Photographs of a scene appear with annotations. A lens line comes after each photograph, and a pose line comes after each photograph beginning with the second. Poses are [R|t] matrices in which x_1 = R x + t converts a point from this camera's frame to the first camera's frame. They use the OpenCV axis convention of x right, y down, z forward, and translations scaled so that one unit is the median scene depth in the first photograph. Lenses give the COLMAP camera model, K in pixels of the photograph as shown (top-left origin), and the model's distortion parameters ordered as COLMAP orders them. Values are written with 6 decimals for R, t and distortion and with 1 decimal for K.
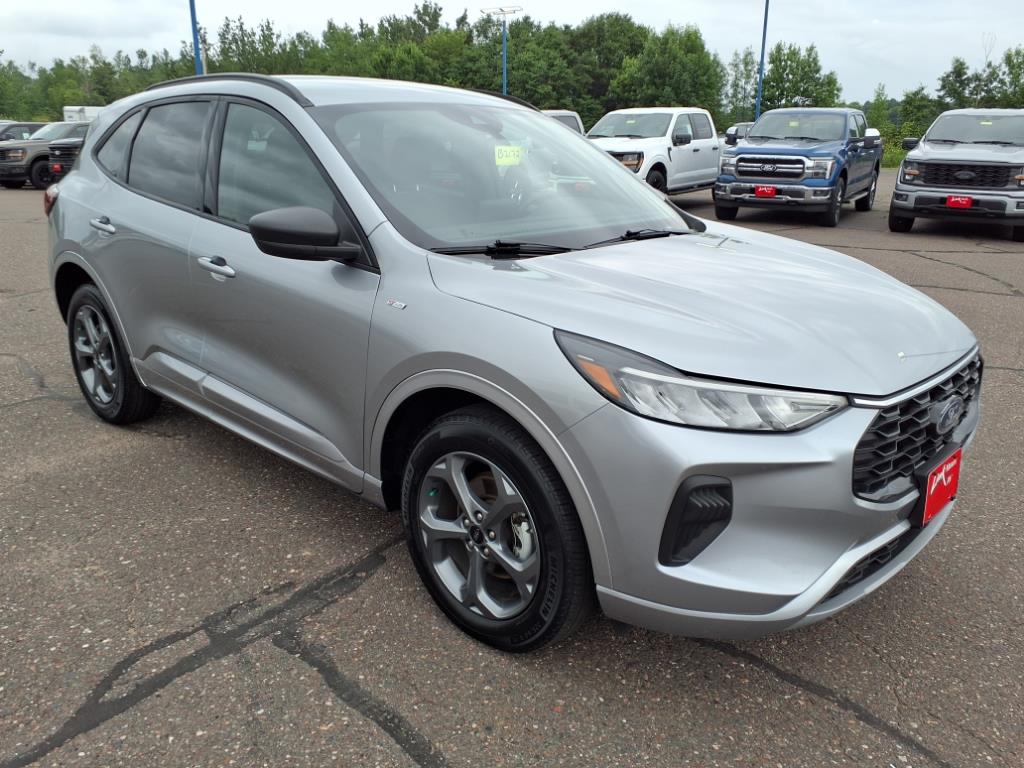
lens RADIAL K [[781.3, 0, 512.0], [0, 781.3, 384.0], [0, 0, 1]] dist [0.012842, -0.002792]
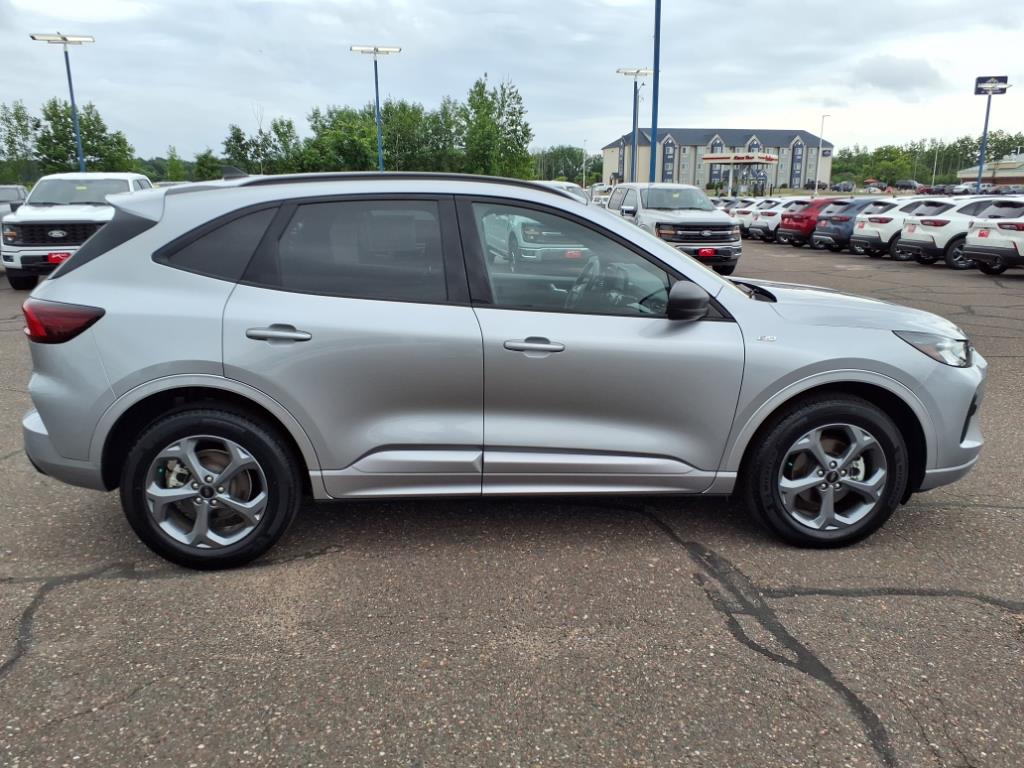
lens RADIAL K [[781.3, 0, 512.0], [0, 781.3, 384.0], [0, 0, 1]] dist [0.012842, -0.002792]
pose [[0.691033, -0.183720, 0.699085, -1.520564], [0.231982, 0.972366, 0.026228, -0.170589], [-0.684586, 0.144051, 0.714557, 0.298899]]
